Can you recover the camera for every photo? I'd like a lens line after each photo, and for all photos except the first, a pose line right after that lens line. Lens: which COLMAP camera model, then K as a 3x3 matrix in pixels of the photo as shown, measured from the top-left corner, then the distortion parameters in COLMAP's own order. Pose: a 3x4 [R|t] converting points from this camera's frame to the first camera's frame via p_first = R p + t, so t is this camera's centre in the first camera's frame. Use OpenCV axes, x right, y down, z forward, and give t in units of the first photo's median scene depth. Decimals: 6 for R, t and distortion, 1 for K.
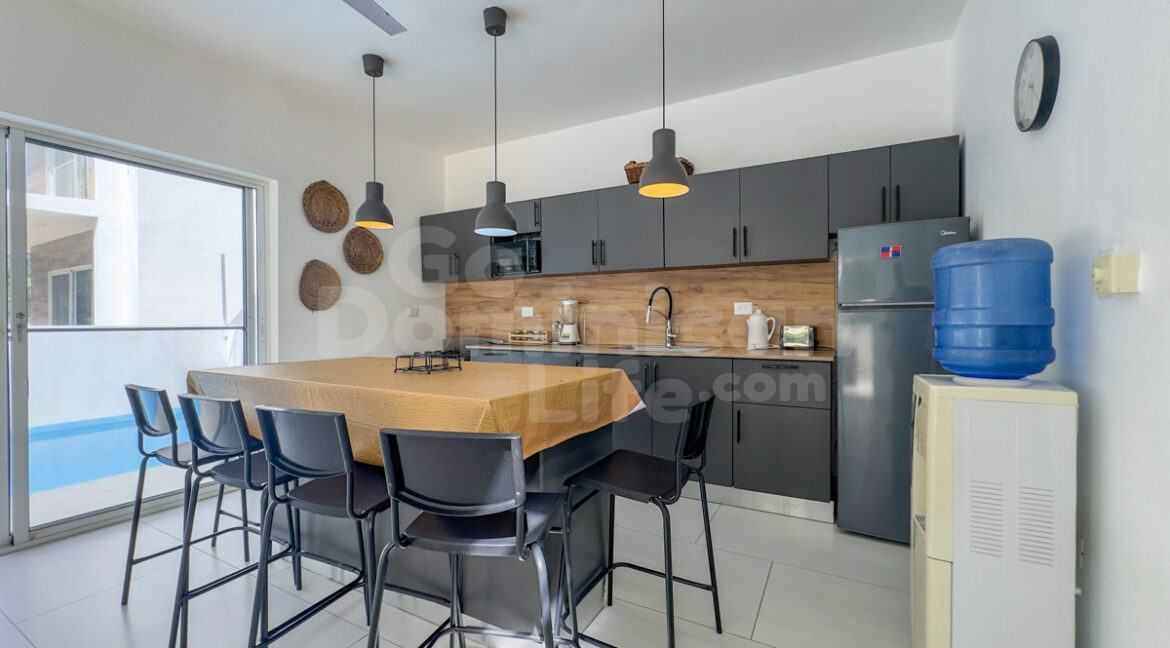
lens RADIAL K [[462.7, 0, 586.9], [0, 462.7, 321.3], [0, 0, 1]] dist [0.000279, 0.000029]
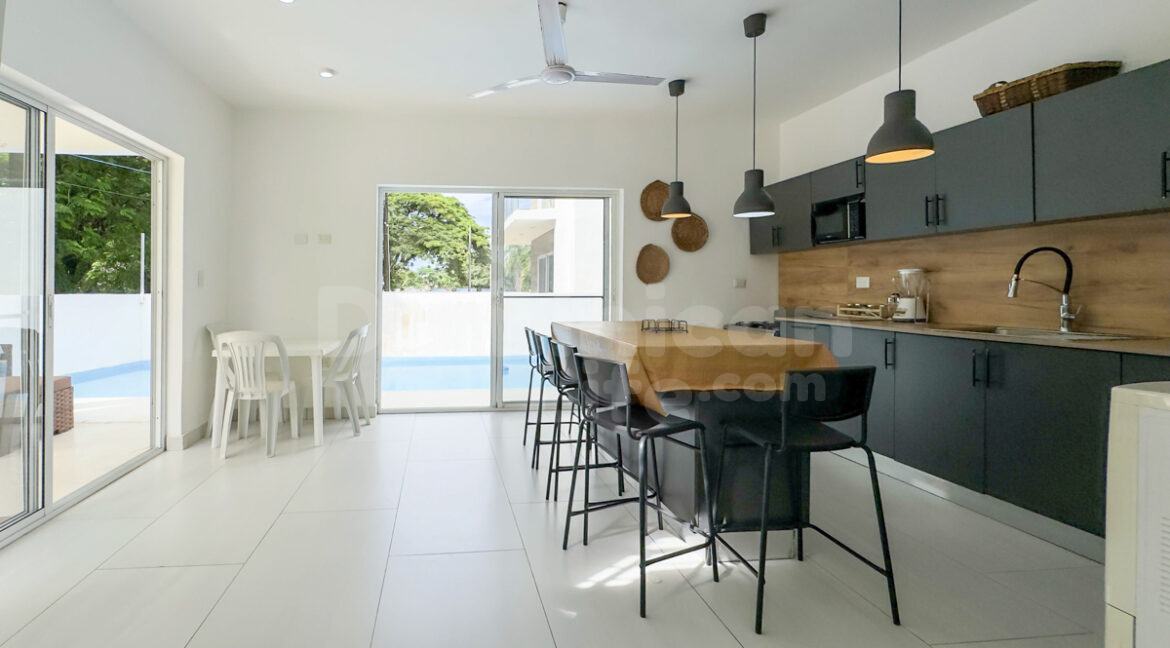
lens RADIAL K [[516.1, 0, 486.4], [0, 516.1, 293.4], [0, 0, 1]] dist [-0.000112, 0.000040]
pose [[0.551881, 0.009155, -0.833873, 0.328028], [-0.001883, 0.999951, 0.009732, -0.008799], [0.833921, -0.003801, 0.551871, -0.152343]]
